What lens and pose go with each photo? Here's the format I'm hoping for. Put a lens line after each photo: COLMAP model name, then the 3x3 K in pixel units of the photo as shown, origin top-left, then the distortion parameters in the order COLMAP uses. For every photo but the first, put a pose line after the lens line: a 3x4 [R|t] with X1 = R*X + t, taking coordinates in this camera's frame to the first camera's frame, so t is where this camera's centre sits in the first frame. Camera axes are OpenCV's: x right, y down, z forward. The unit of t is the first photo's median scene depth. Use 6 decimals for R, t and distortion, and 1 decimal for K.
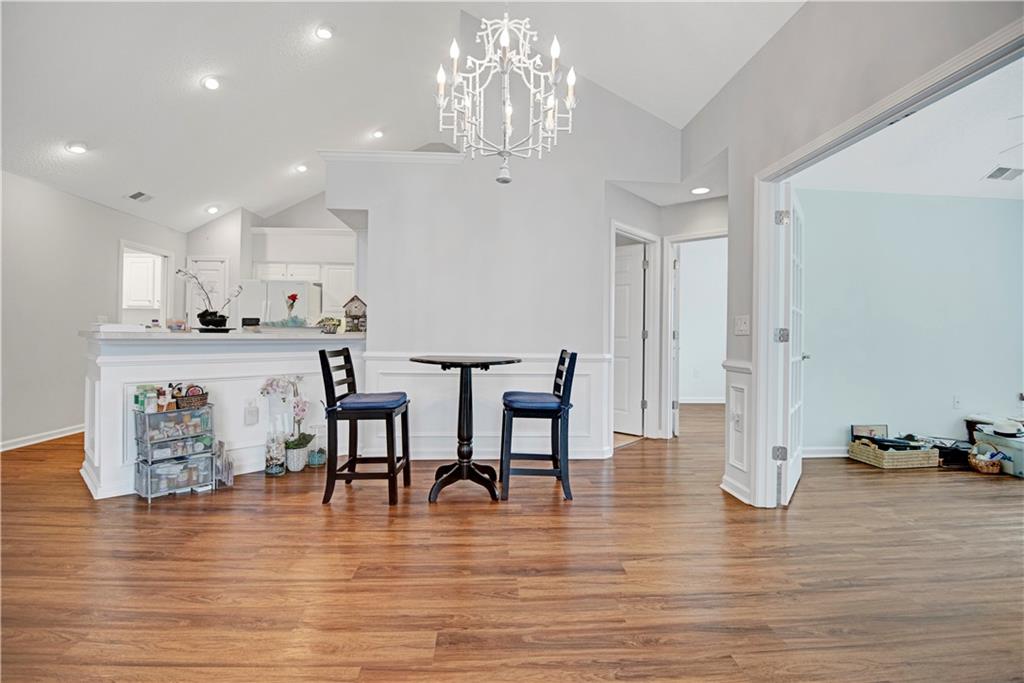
lens RADIAL K [[467.0, 0, 512.0], [0, 467.0, 341.5], [0, 0, 1]] dist [-0.003860, -0.018240]
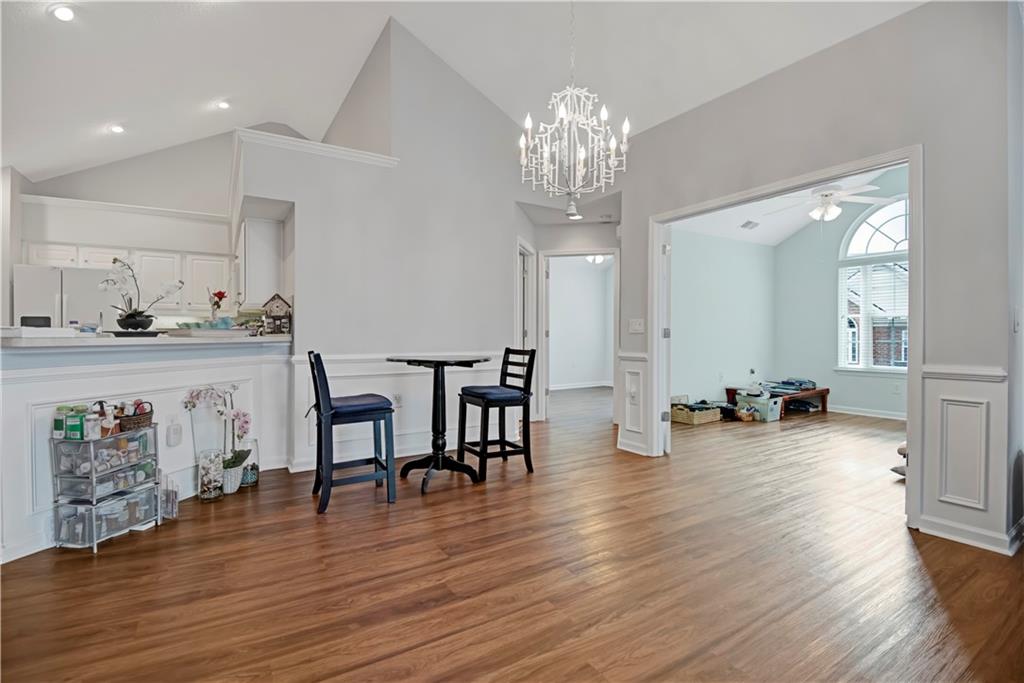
lens RADIAL K [[472.5, 0, 512.0], [0, 472.5, 341.5], [0, 0, 1]] dist [0.001712, -0.018153]
pose [[0.879826, -0.018103, 0.474952, -0.464974], [0.017067, 0.999833, 0.006495, -0.004718], [-0.474990, 0.002392, 0.879988, -0.038415]]
